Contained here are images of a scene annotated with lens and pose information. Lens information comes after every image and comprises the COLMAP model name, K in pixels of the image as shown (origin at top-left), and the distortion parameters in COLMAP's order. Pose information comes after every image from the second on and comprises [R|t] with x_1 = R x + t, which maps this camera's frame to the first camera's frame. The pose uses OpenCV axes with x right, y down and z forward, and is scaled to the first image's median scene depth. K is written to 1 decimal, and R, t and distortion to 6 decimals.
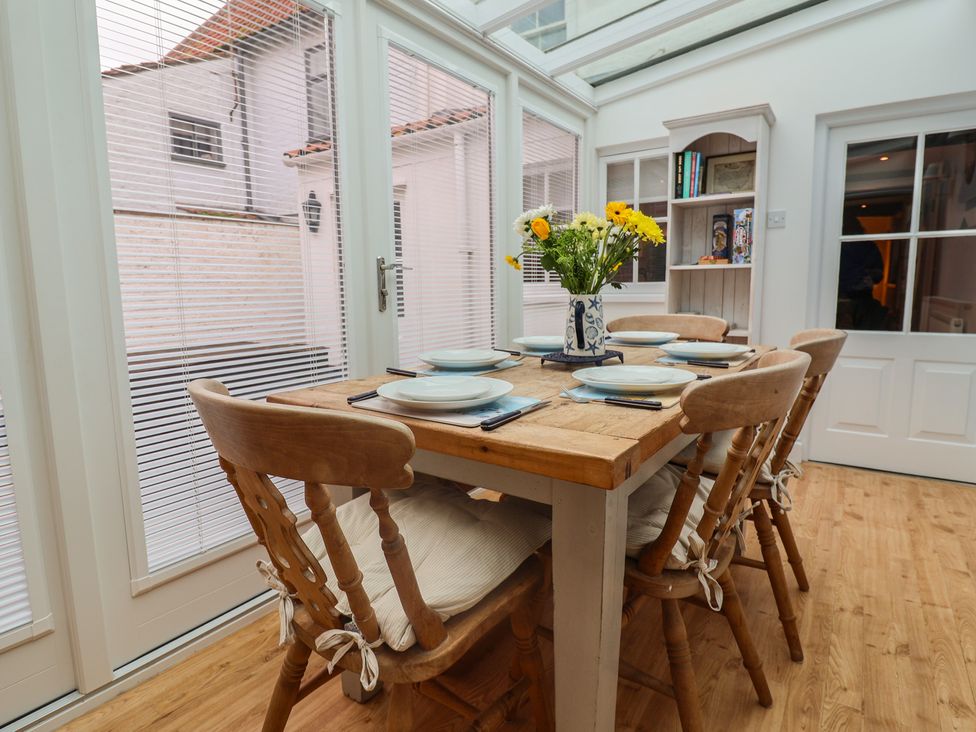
lens RADIAL K [[536.2, 0, 514.9], [0, 536.2, 344.4], [0, 0, 1]] dist [0.005956, -0.017226]
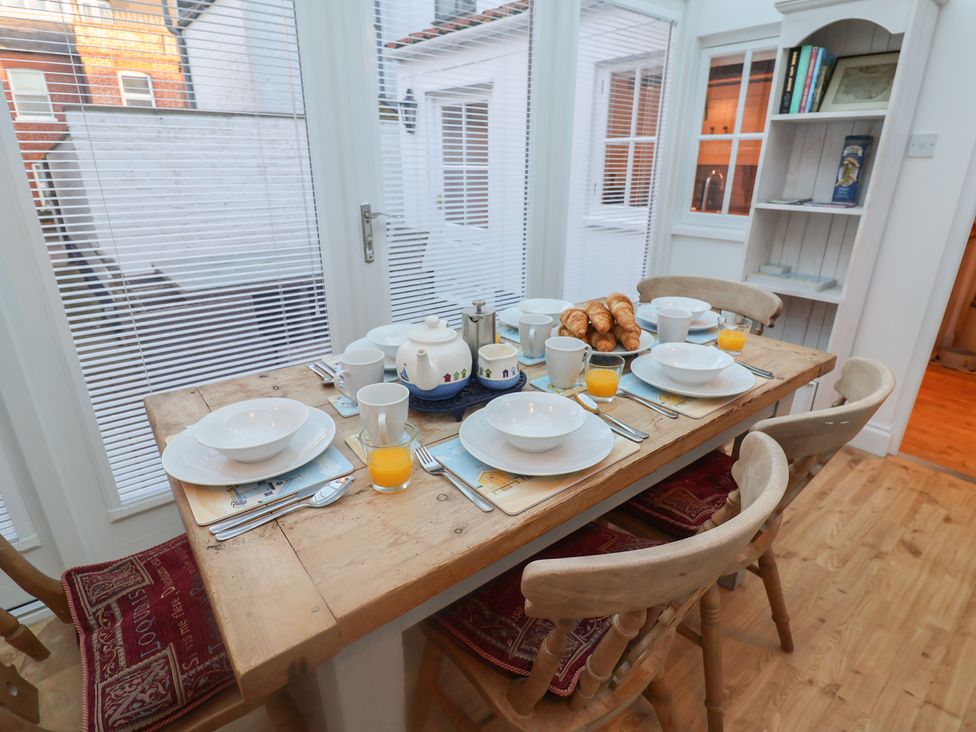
lens RADIAL K [[514.0, 0, 511.9], [0, 514.0, 358.0], [0, 0, 1]] dist [0.001025, -0.013897]
pose [[0.956845, 0.125135, -0.262278, 0.171687], [-0.057714, 0.966390, 0.250519, -0.095290], [0.284811, -0.224571, 0.931907, 0.129132]]
